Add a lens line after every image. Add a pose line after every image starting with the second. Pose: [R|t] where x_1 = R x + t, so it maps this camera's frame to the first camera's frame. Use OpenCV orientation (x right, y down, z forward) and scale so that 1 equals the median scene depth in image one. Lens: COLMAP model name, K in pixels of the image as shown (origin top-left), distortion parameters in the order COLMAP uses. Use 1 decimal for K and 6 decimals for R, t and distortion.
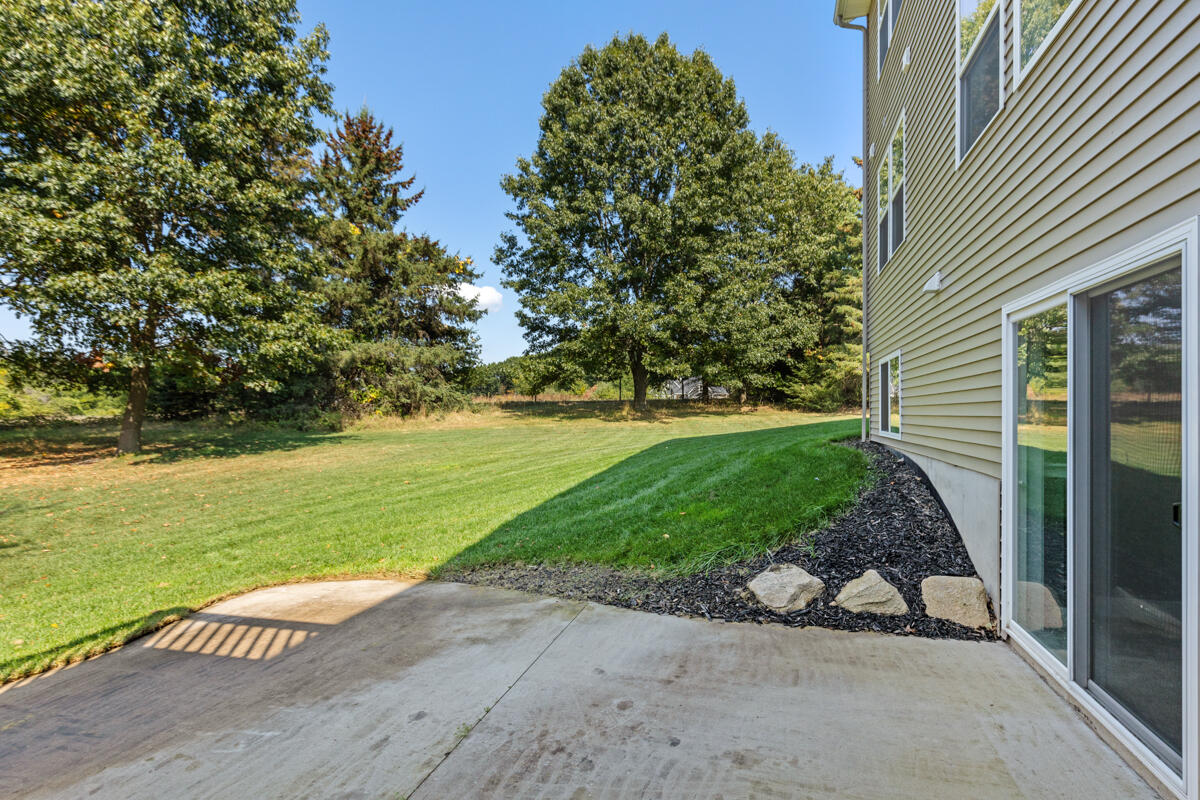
lens RADIAL K [[614.3, 0, 602.0], [0, 614.3, 407.7], [0, 0, 1]] dist [-0.002363, -0.000592]
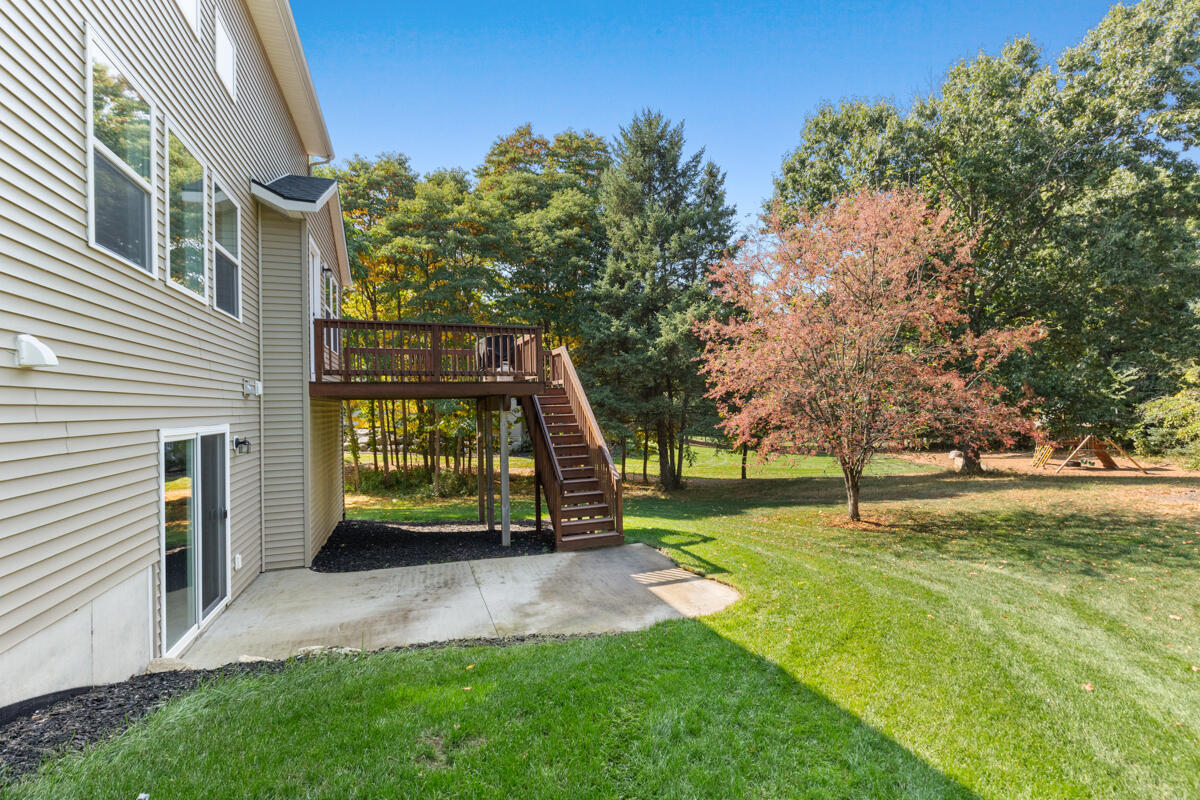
lens RADIAL K [[546.3, 0, 607.8], [0, 546.3, 399.0], [0, 0, 1]] dist [-0.011989, -0.000453]
pose [[-0.809252, 0.013928, -0.587297, 0.596643], [0.026896, 0.999549, -0.013357, -0.203351], [0.586846, -0.026606, -0.809261, 2.724767]]
